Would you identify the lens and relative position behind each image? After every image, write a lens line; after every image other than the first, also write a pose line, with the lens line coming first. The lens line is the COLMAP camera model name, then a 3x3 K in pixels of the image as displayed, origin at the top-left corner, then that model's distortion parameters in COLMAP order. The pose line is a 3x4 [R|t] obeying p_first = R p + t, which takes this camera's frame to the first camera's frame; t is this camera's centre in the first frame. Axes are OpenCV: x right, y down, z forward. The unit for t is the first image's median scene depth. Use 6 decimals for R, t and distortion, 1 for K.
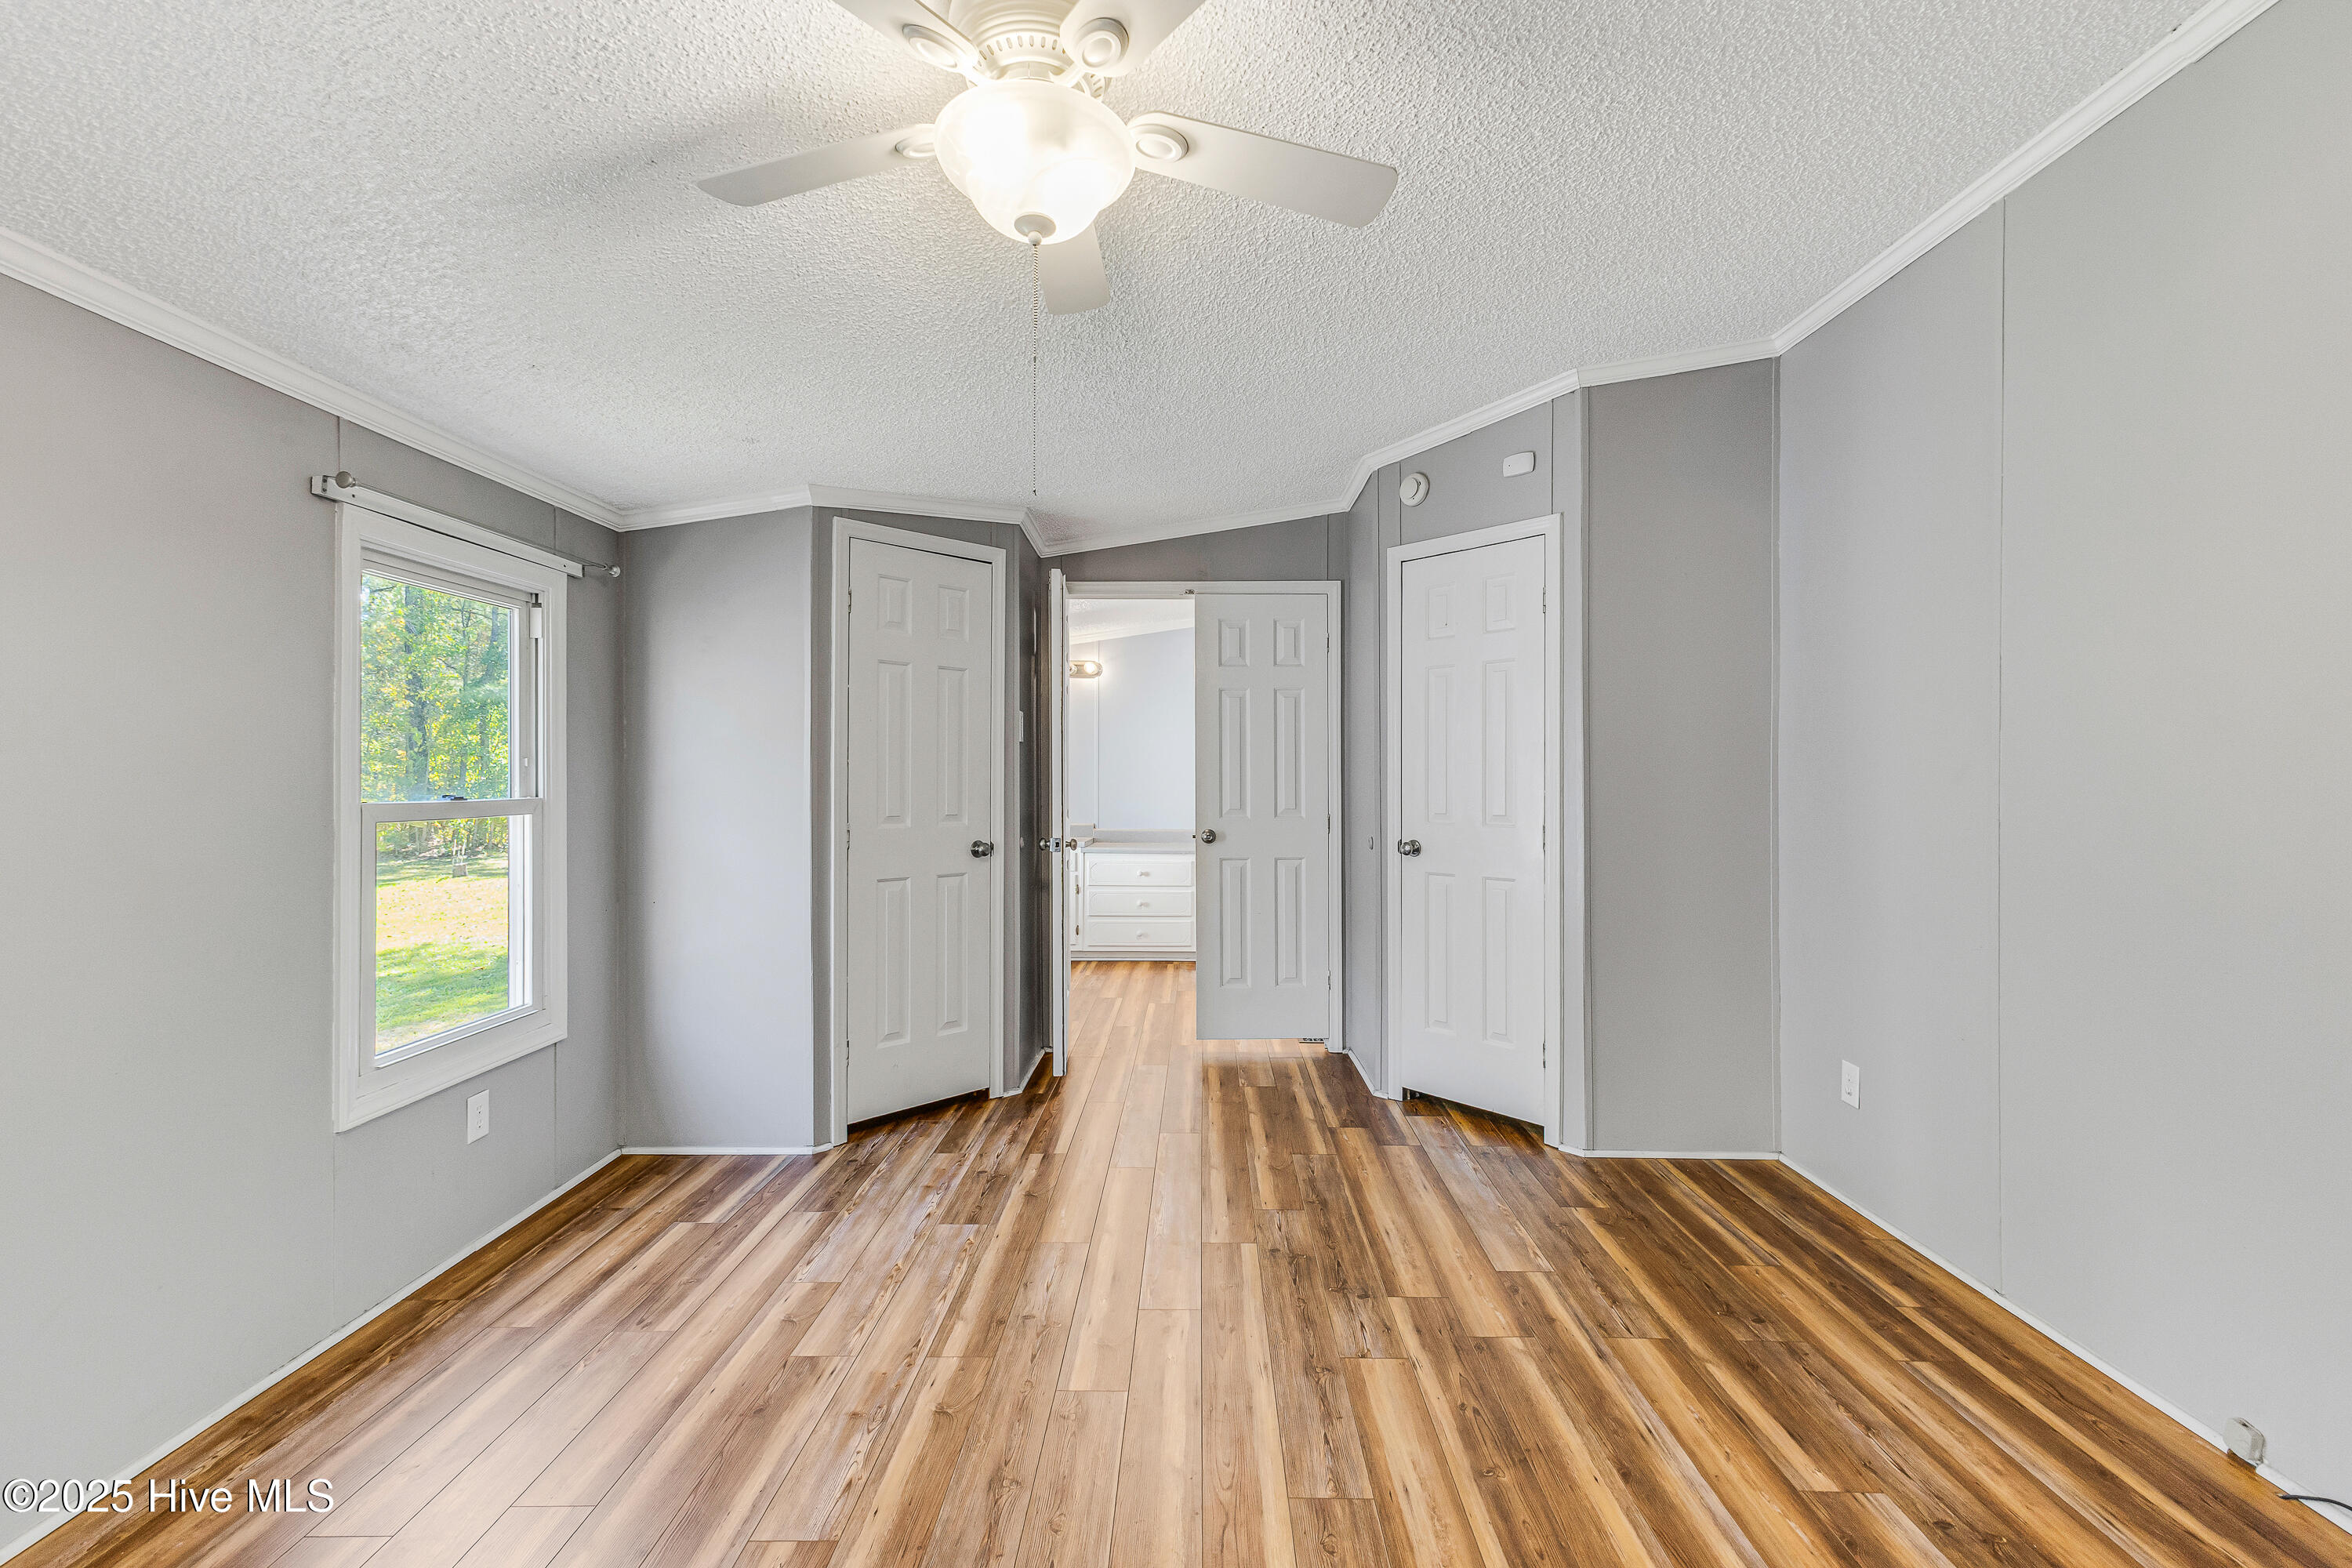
lens RADIAL K [[1041.2, 0, 1181.7], [0, 1041.2, 778.5], [0, 0, 1]] dist [0.010182, 0.000235]
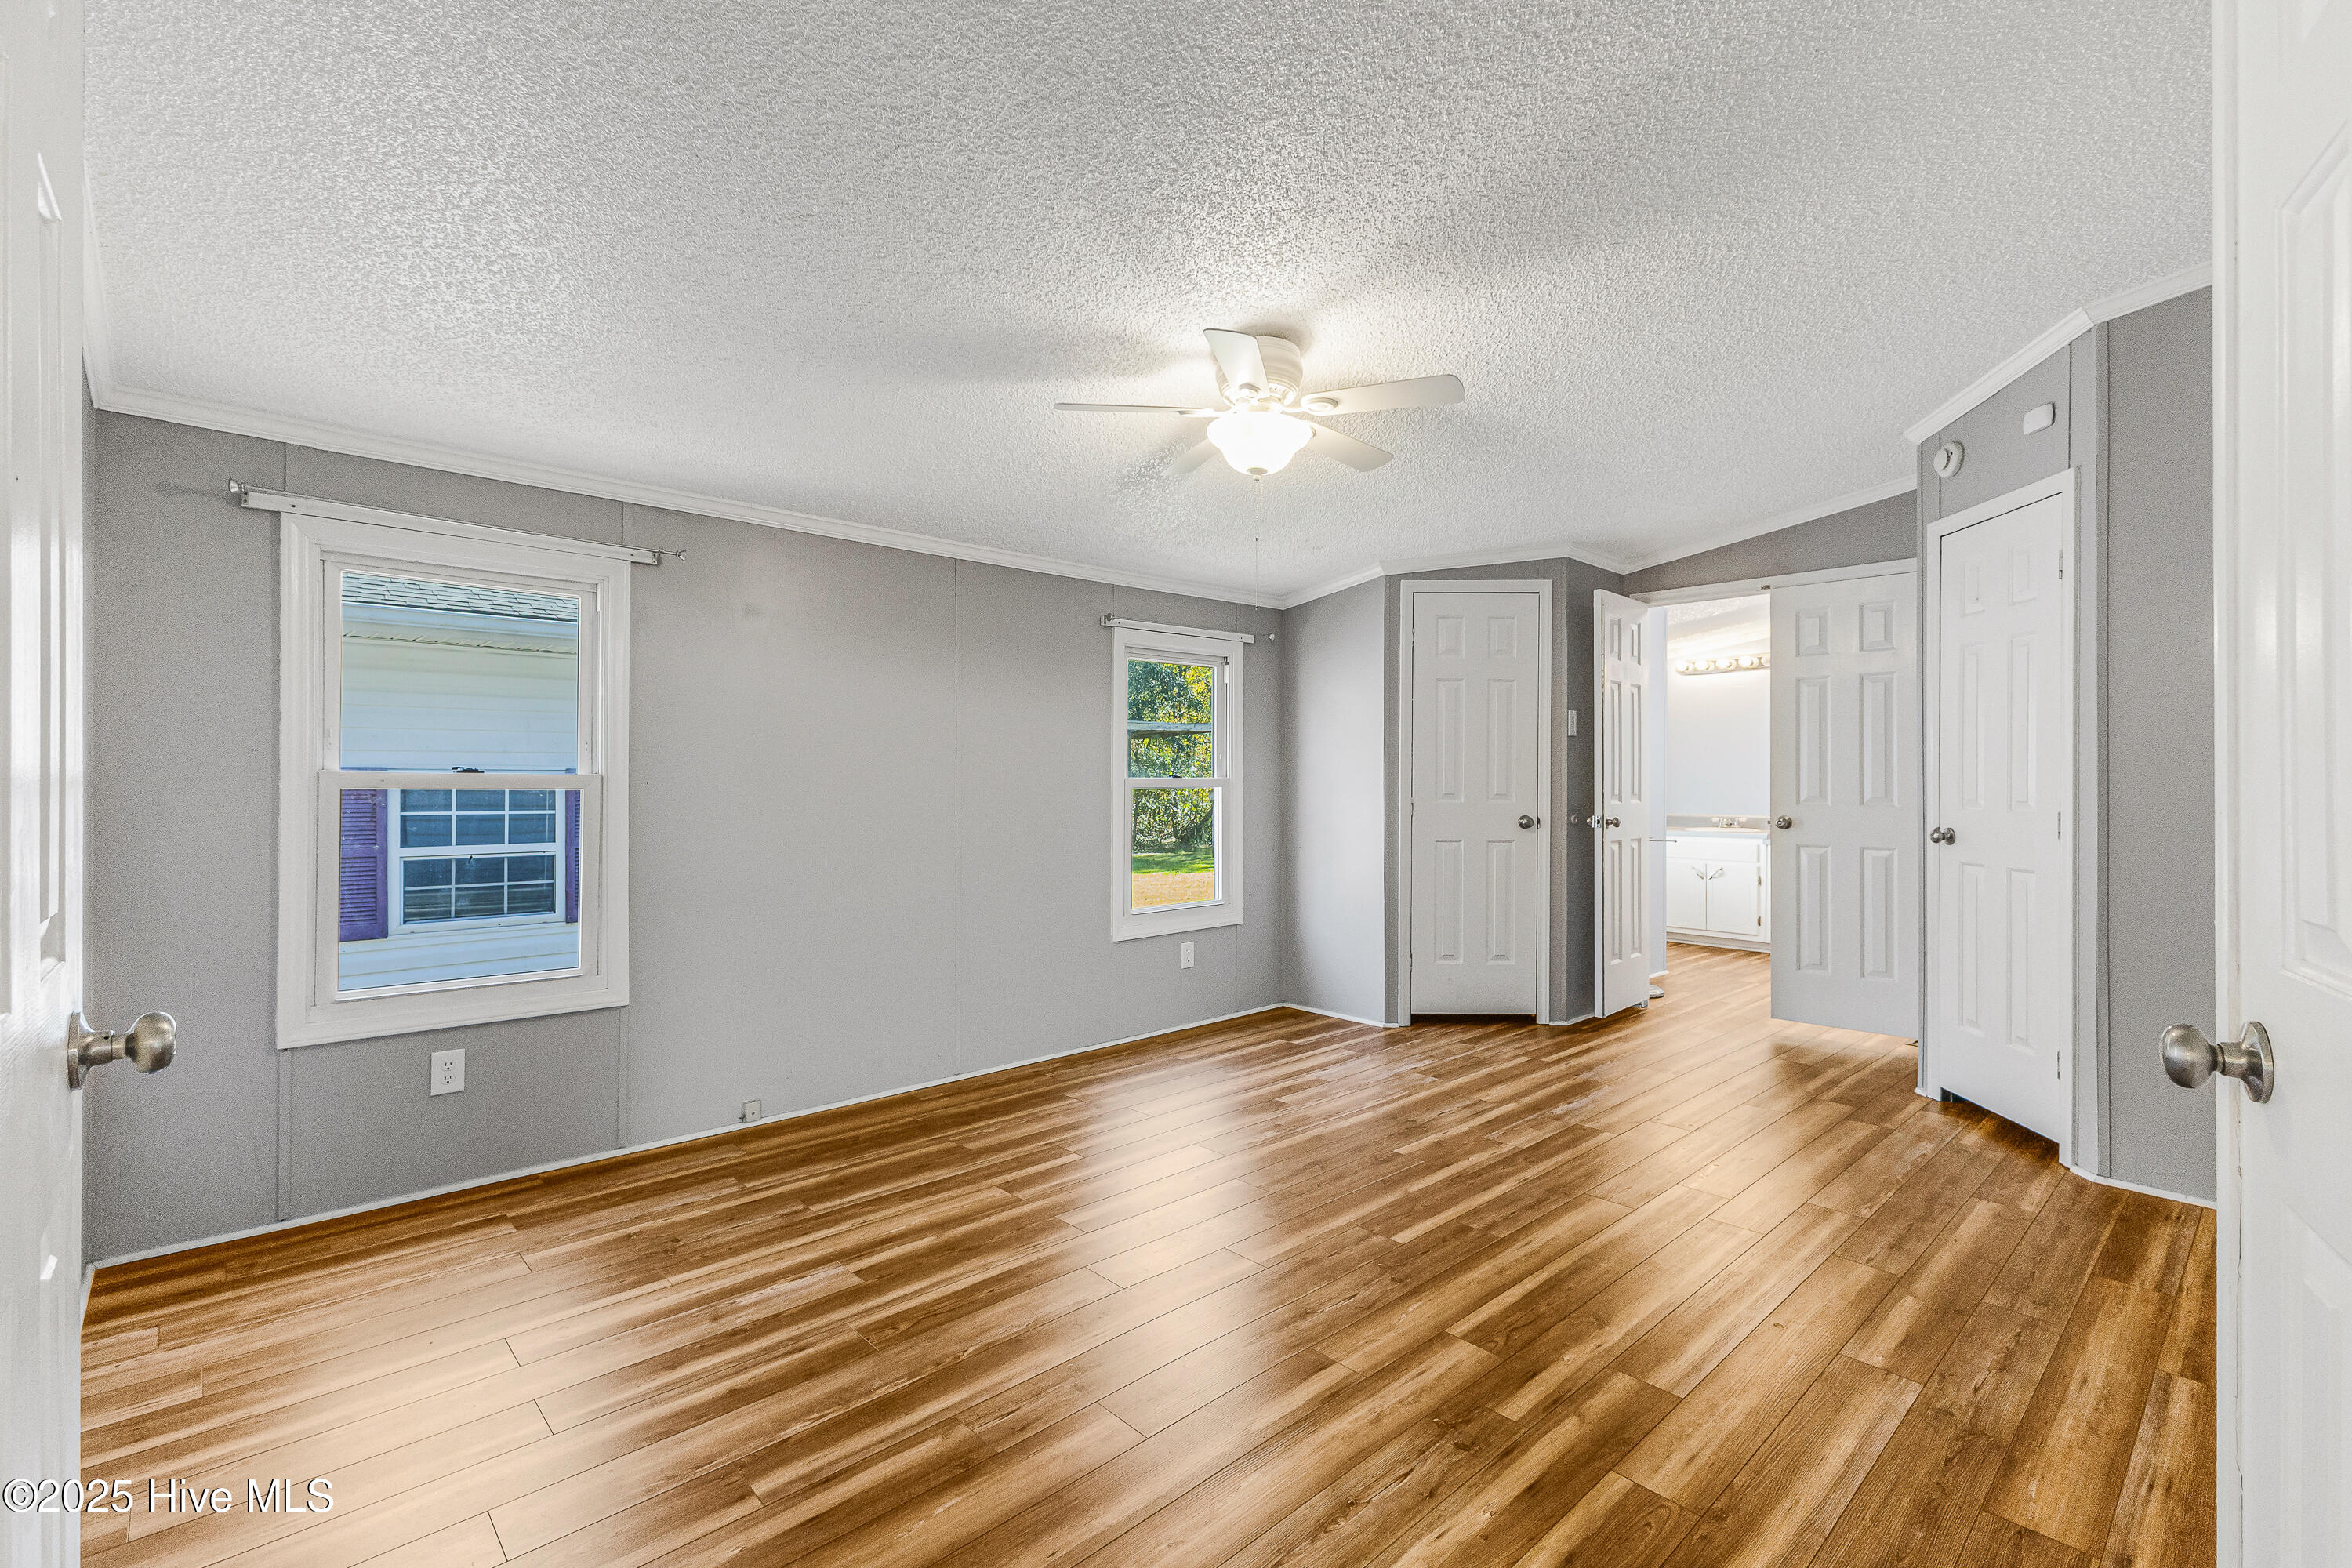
lens RADIAL K [[1035.3, 0, 1189.6], [0, 1035.3, 775.2], [0, 0, 1]] dist [0.003149, 0.000684]
pose [[0.691714, 0.000049, -0.722172, 0.478704], [-0.002048, 0.999996, -0.001894, 0.015870], [0.722169, 0.002789, 0.691711, -0.175227]]
